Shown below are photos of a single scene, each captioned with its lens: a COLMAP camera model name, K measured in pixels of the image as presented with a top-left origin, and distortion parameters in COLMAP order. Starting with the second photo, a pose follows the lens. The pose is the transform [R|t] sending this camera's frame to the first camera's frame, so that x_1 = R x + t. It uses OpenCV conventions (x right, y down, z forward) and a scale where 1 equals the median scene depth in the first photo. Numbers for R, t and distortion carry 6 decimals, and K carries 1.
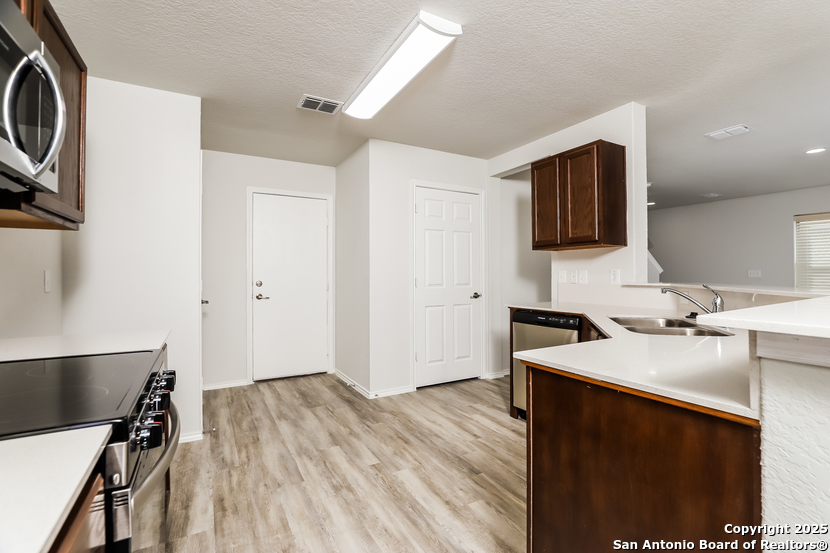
lens RADIAL K [[385.6, 0, 419.1], [0, 385.6, 272.6], [0, 0, 1]] dist [-0.022670, 0.001658]
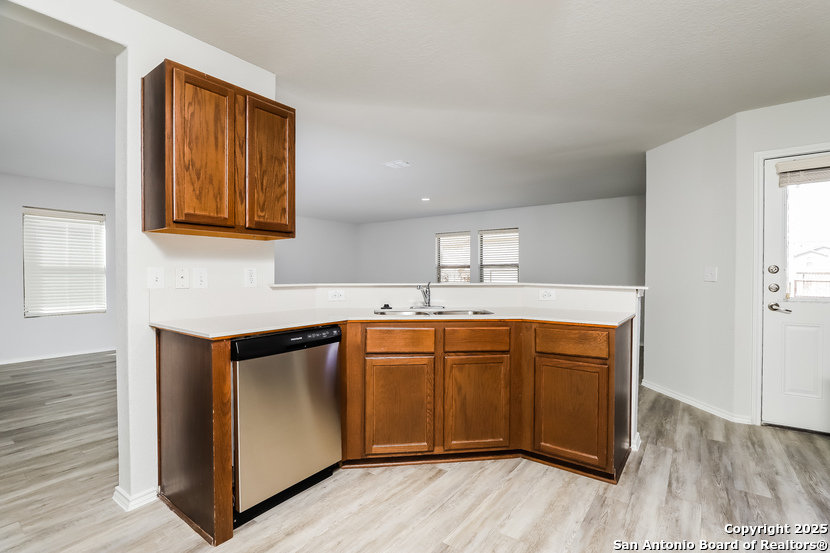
lens RADIAL K [[385.6, 0, 419.6], [0, 385.6, 281.0], [0, 0, 1]] dist [-0.022670, 0.001658]
pose [[-0.429212, -0.014829, 0.903082, -0.376111], [-0.006104, 0.999890, 0.013517, 0.005714], [-0.903183, 0.000290, -0.429256, 1.073220]]
